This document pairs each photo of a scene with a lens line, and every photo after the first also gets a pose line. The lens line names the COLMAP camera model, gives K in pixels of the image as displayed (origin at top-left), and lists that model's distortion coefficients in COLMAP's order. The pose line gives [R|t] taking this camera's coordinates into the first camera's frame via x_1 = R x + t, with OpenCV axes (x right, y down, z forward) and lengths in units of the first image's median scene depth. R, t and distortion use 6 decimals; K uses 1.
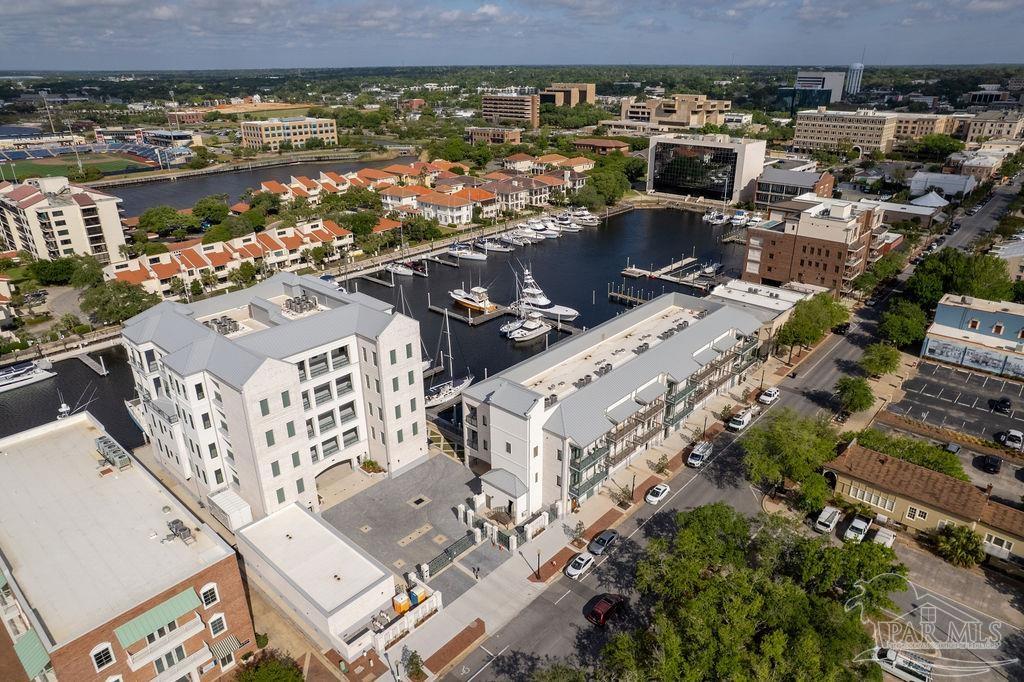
lens RADIAL K [[651.9, 0, 517.4], [0, 651.9, 322.6], [0, 0, 1]] dist [-0.067822, 0.047712]
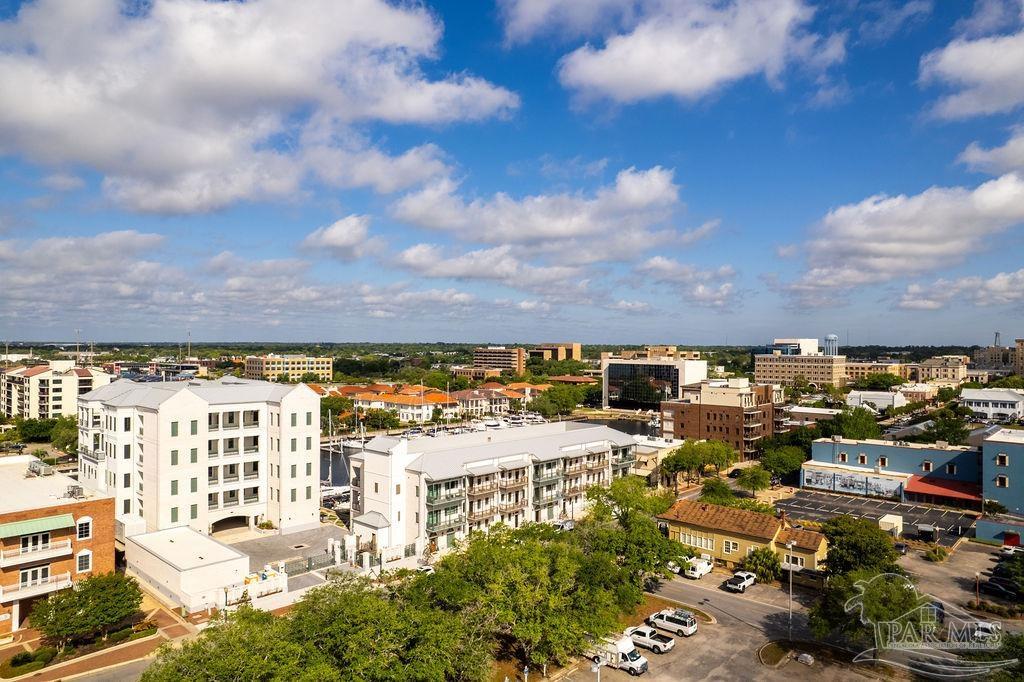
lens RADIAL K [[651.9, 0, 519.2], [0, 651.9, 335.2], [0, 0, 1]] dist [-0.067822, 0.047712]
pose [[0.999910, 0.010218, -0.008703, 0.161920], [-0.012779, 0.923048, -0.384472, 0.247545], [0.004105, 0.384549, 0.923095, -0.118860]]
